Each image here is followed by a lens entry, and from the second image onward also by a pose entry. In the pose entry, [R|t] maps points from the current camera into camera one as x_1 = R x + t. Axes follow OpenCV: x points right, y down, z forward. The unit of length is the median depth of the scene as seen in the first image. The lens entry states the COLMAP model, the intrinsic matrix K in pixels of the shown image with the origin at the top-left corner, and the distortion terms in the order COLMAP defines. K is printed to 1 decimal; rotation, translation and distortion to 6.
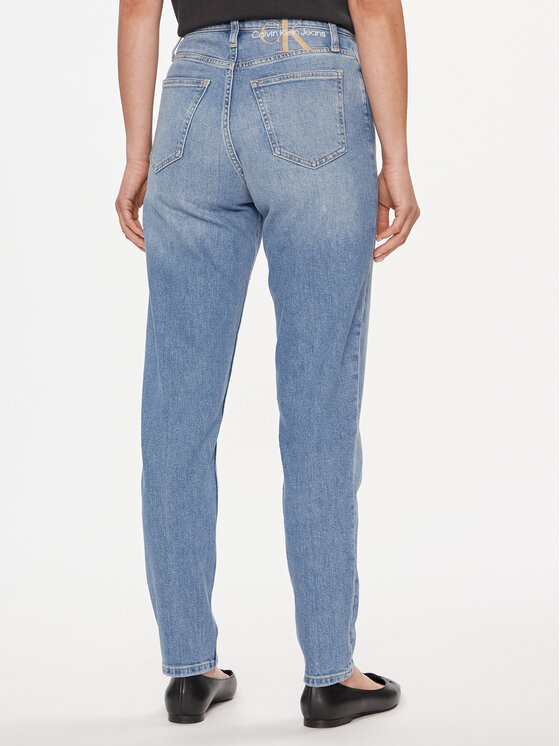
lens RADIAL K [[1456.2, 0, 282.0], [0, 1456.2, 372.9], [0, 0, 1]] dist [-0.039087, 0.000000]
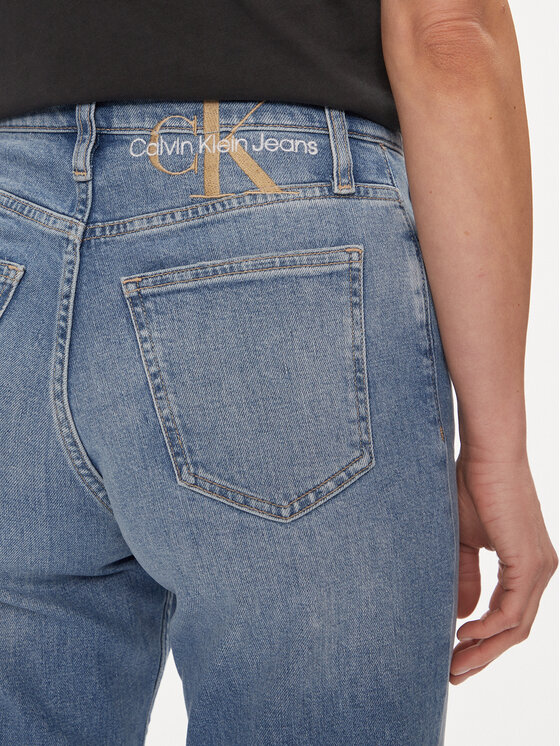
lens RADIAL K [[1456.2, 0, 277.6], [0, 1456.2, 372.8], [0, 0, 1]] dist [-0.039087, 0.000000]
pose [[0.998559, -0.004067, -0.053512, 0.039533], [0.008081, 0.997150, 0.075010, -0.203309], [0.053055, -0.075334, 0.995746, 0.617906]]
